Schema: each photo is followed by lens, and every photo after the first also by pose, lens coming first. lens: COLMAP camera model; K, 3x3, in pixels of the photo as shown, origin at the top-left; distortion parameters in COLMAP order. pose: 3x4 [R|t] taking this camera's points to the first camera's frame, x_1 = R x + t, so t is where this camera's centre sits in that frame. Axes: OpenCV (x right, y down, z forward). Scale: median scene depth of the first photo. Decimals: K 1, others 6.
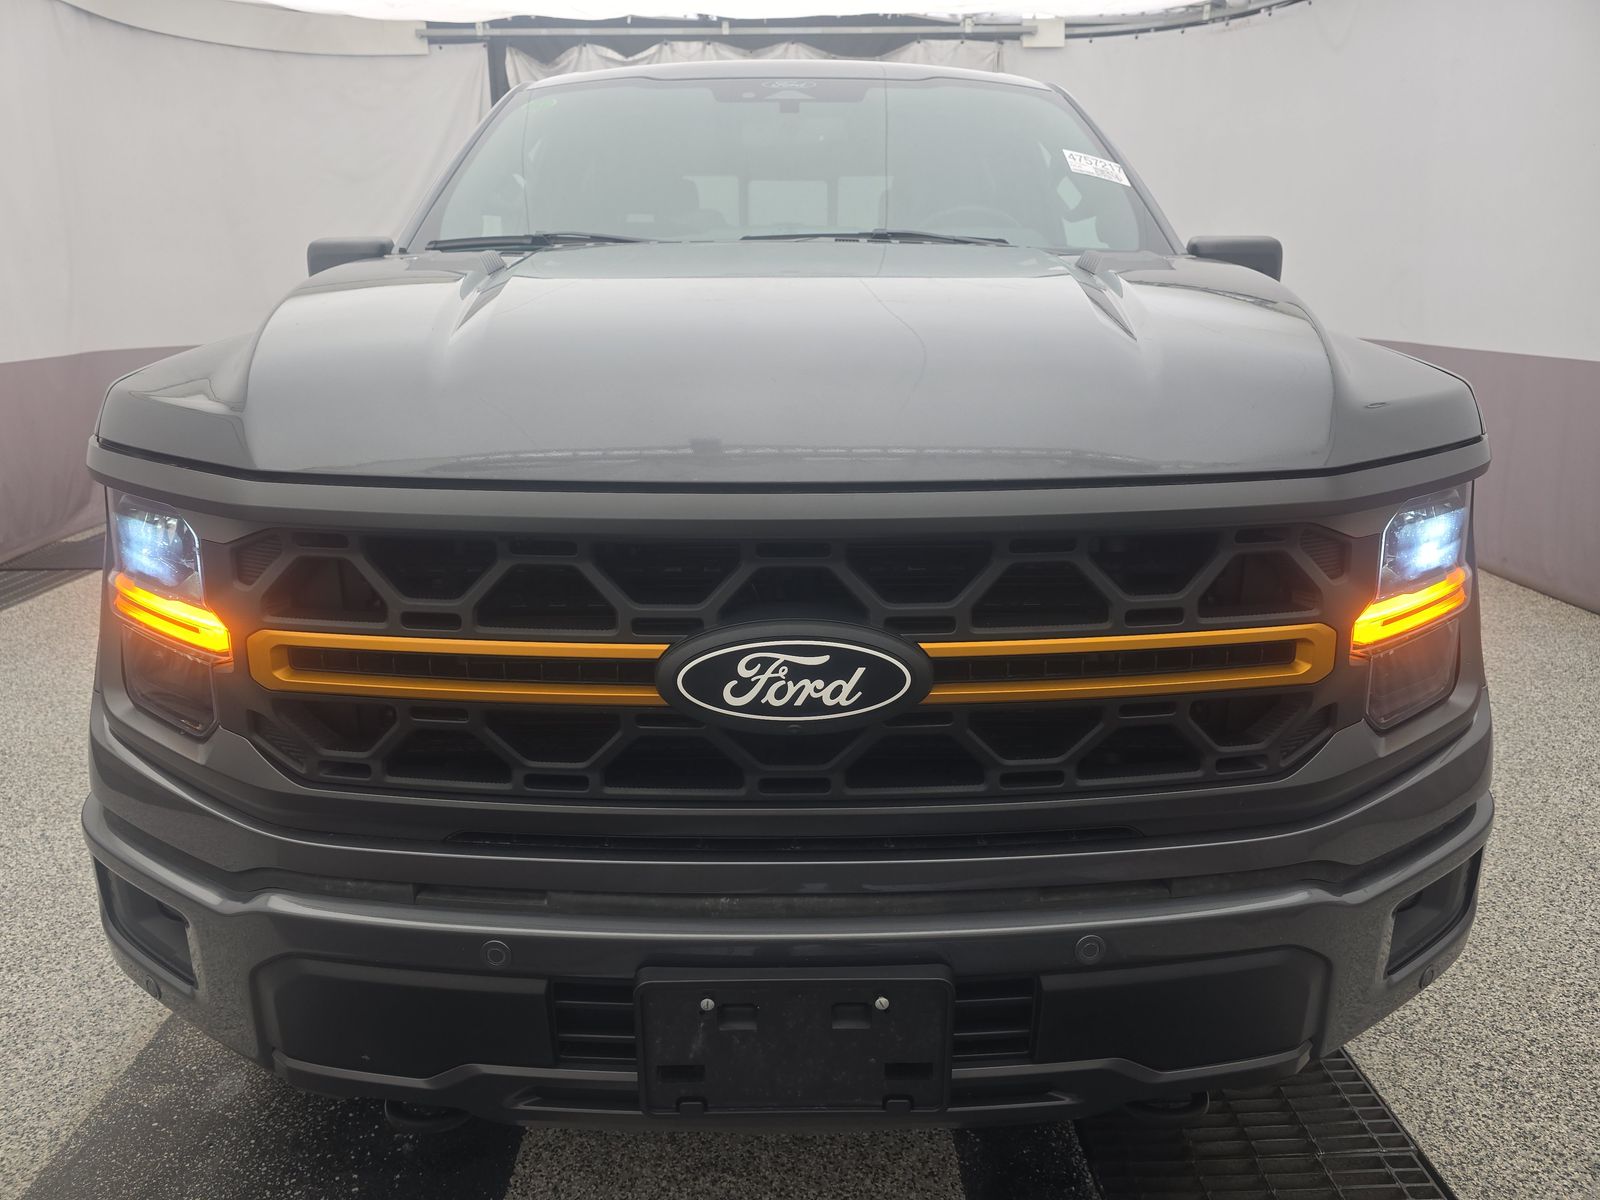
lens RADIAL K [[1083.3, 0, 792.6], [0, 1083.3, 596.8], [0, 0, 1]] dist [0.040830, -0.034404]
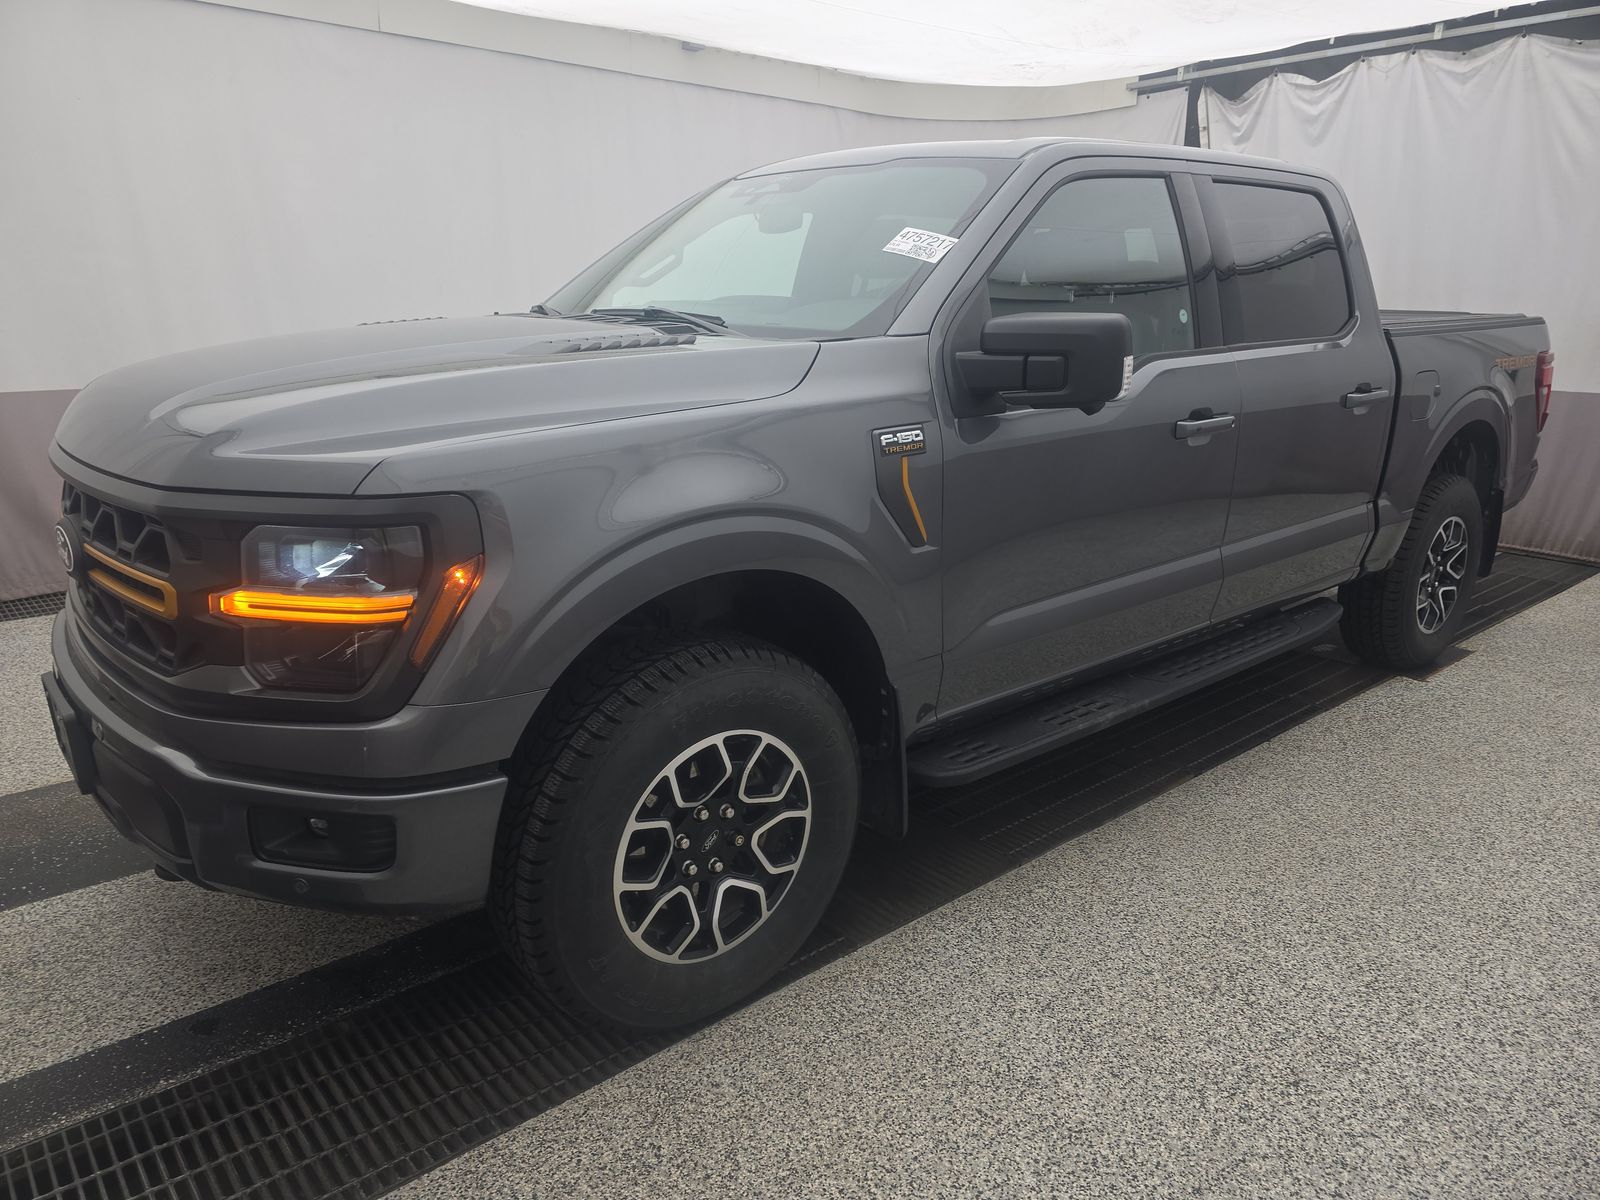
lens RADIAL K [[1083.3, 0, 792.6], [0, 1083.3, 596.8], [0, 0, 1]] dist [0.040830, -0.034404]
pose [[0.635667, 0.214539, -0.741552, 0.352151], [-0.226218, 0.970204, 0.086774, -0.046816], [0.738074, 0.112592, 0.665260, 0.096855]]
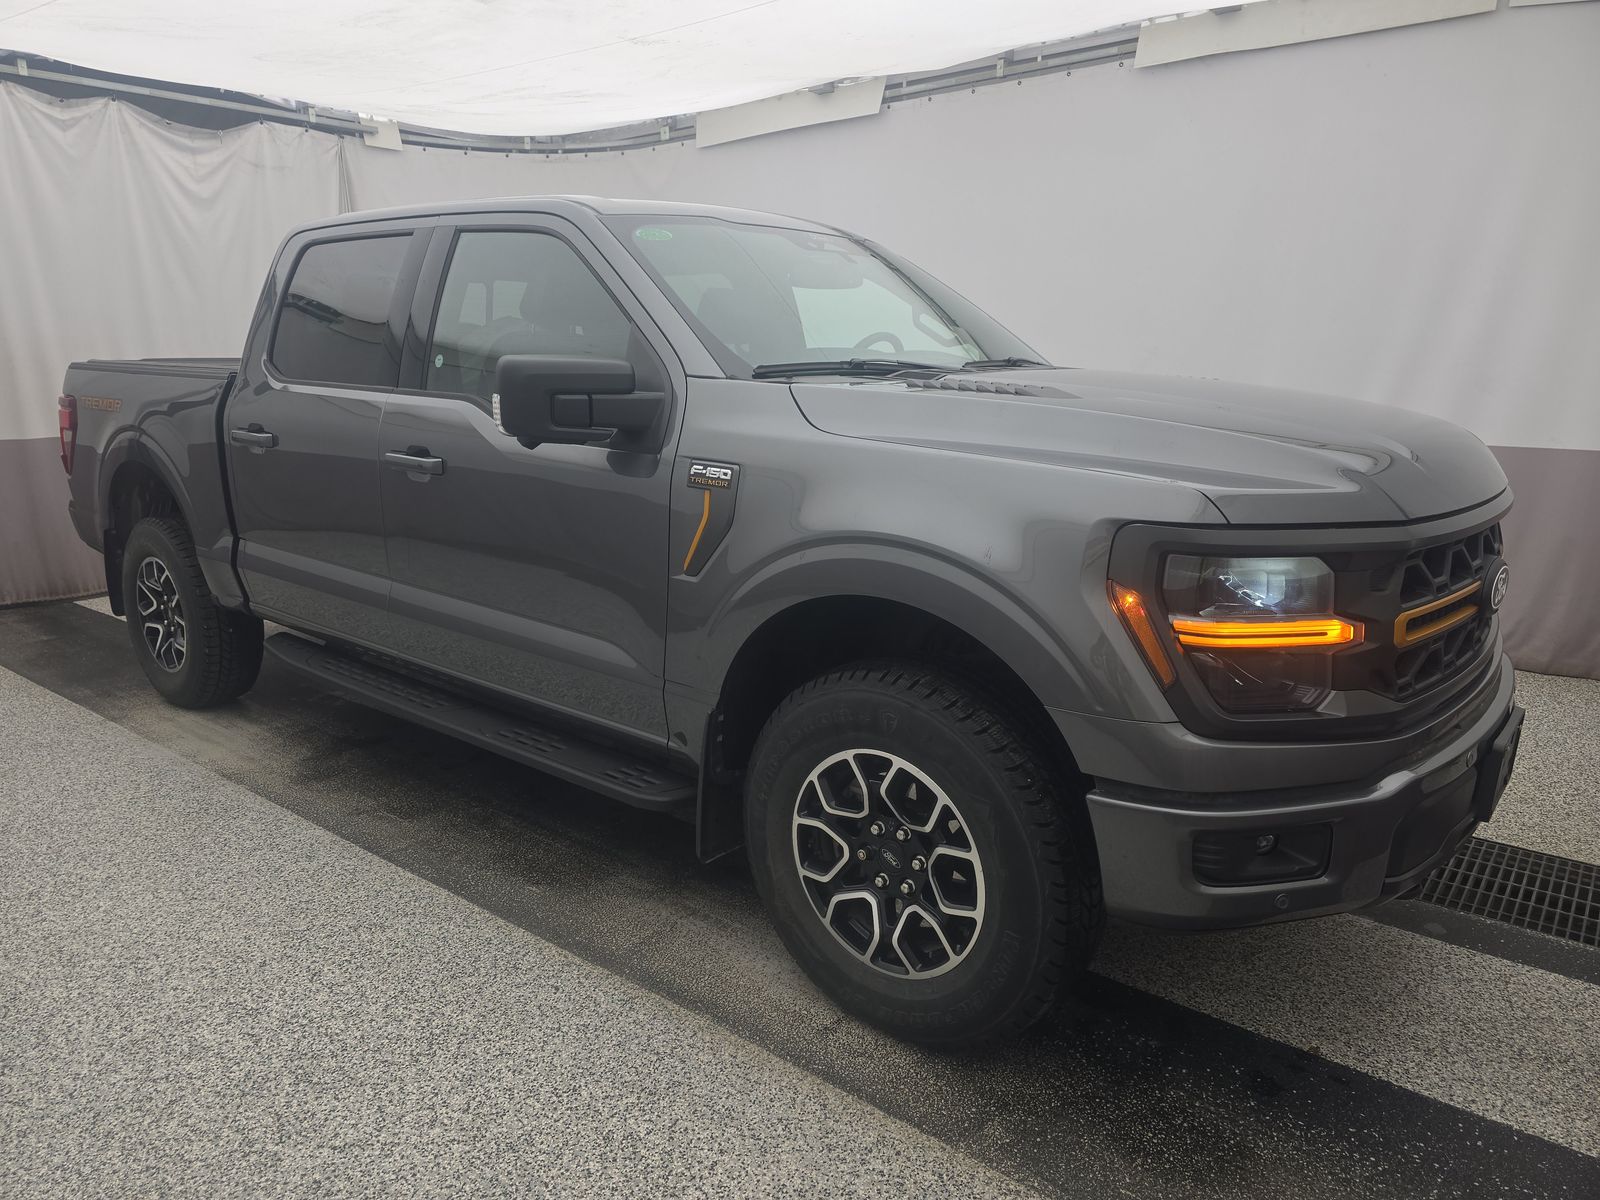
lens RADIAL K [[1083.3, 0, 792.6], [0, 1083.3, 596.8], [0, 0, 1]] dist [0.040830, -0.034404]
pose [[0.640974, -0.163436, 0.749960, -0.370625], [0.211592, 0.976833, 0.032034, -0.039057], [-0.737821, 0.138153, 0.660707, 0.089338]]
